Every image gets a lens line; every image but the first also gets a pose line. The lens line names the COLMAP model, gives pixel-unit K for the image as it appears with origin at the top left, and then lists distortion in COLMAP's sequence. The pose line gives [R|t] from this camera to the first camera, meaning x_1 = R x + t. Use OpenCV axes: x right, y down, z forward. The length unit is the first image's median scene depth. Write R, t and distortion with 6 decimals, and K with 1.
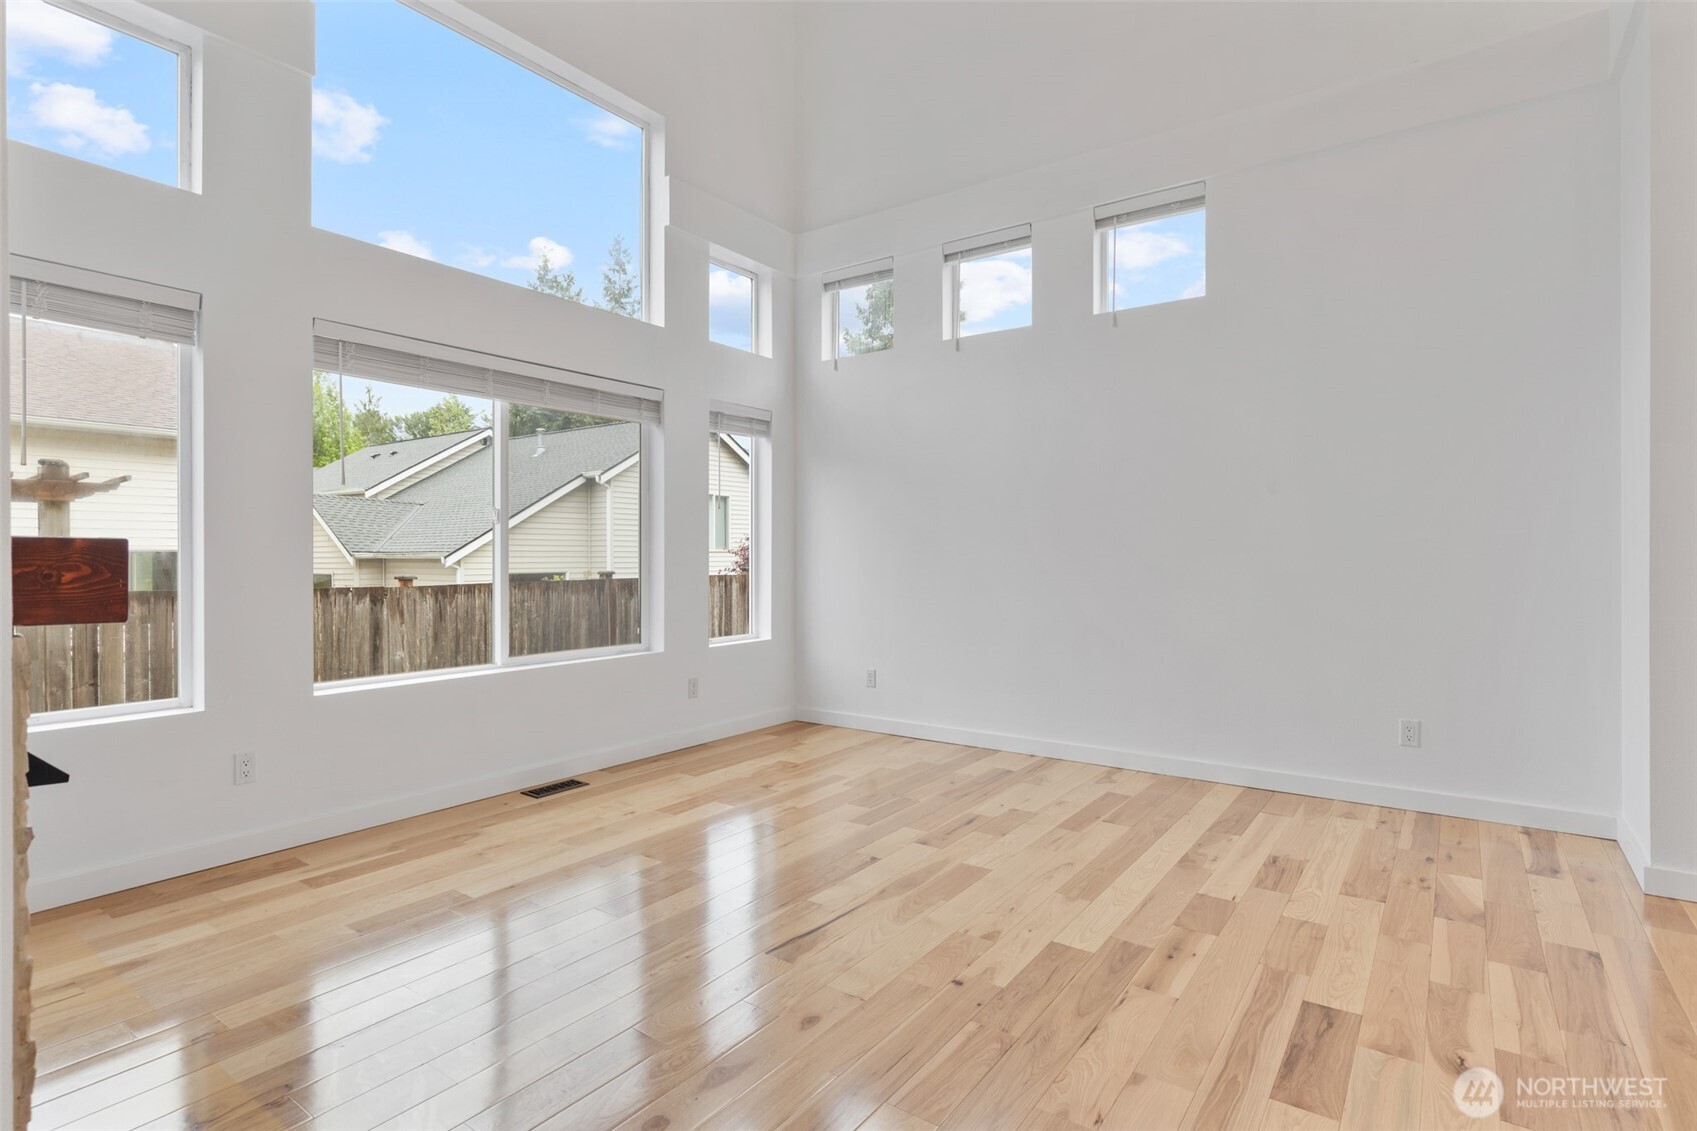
lens RADIAL K [[839.8, 0, 856.2], [0, 839.8, 556.5], [0, 0, 1]] dist [-0.000962, 0.000237]
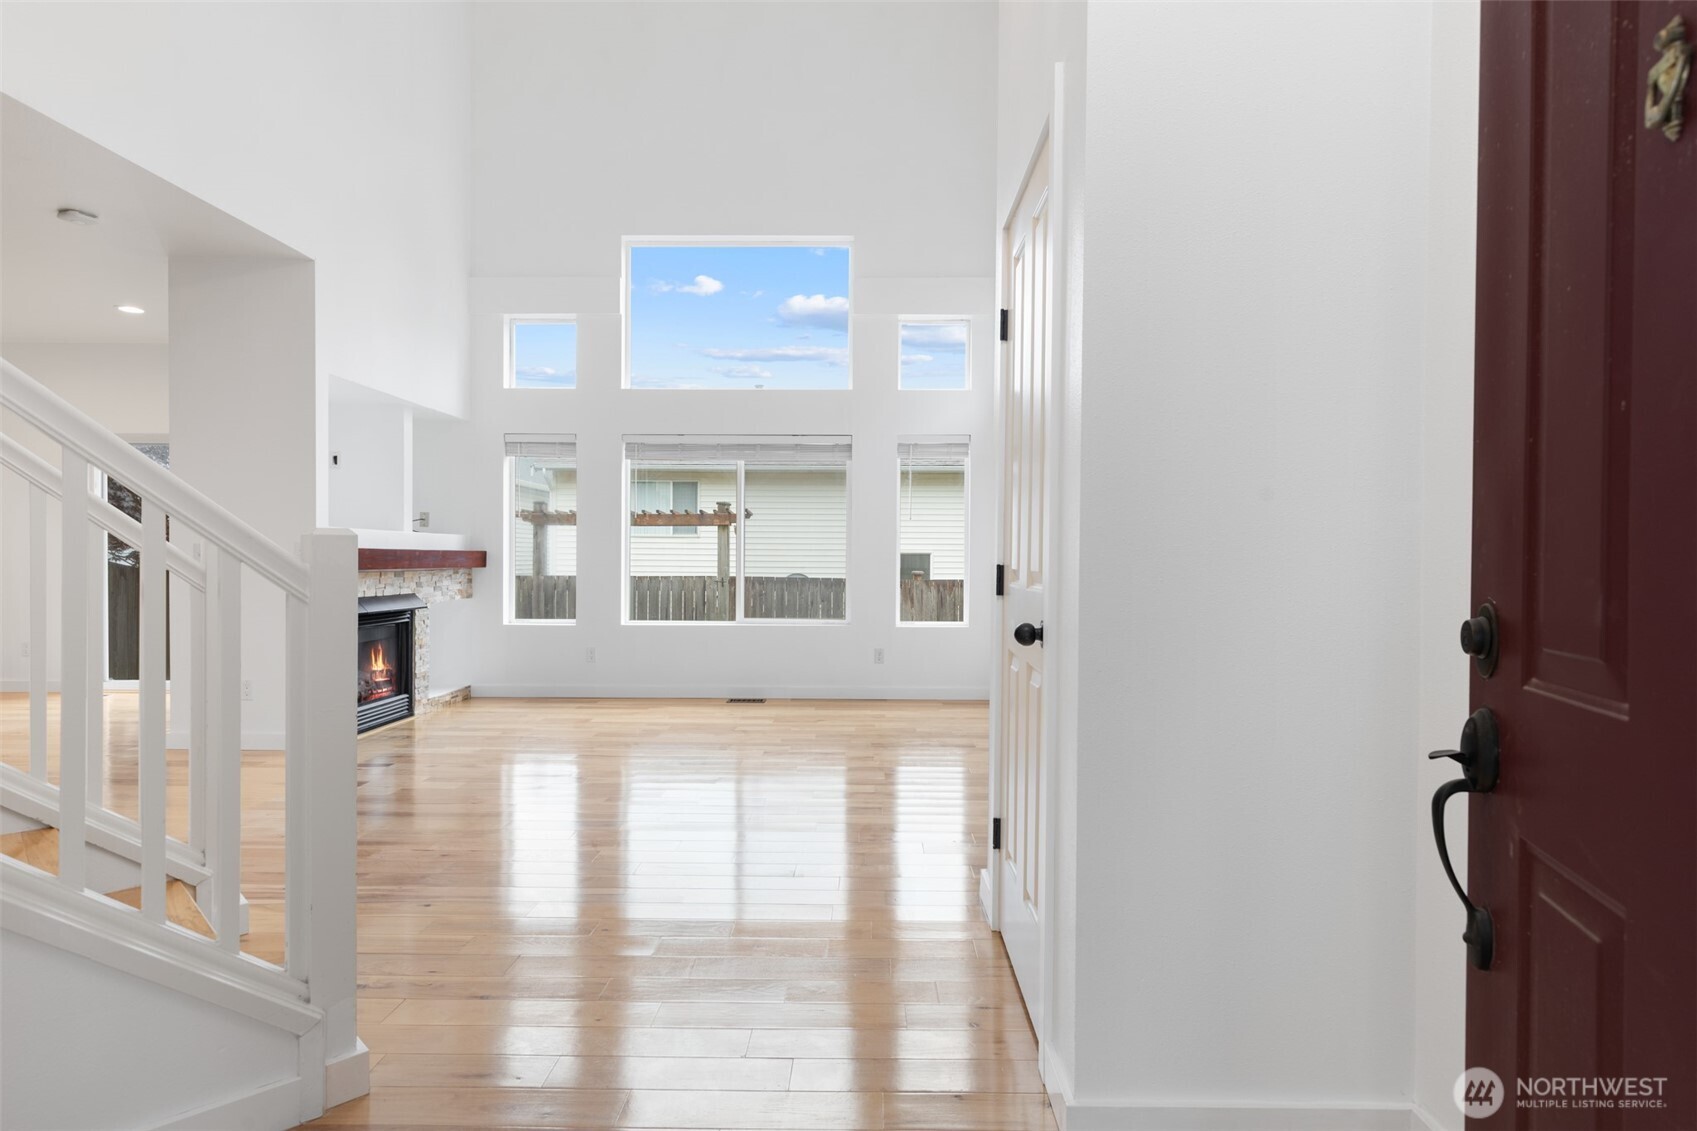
lens RADIAL K [[934.3, 0, 856.8], [0, 934.3, 551.3], [0, 0, 1]] dist [0.007786, -0.000053]
pose [[0.571103, -0.001359, -0.820877, 0.992148], [-0.007085, 0.999953, -0.006585, 0.001332], [0.820848, 0.009577, 0.571067, 0.130324]]
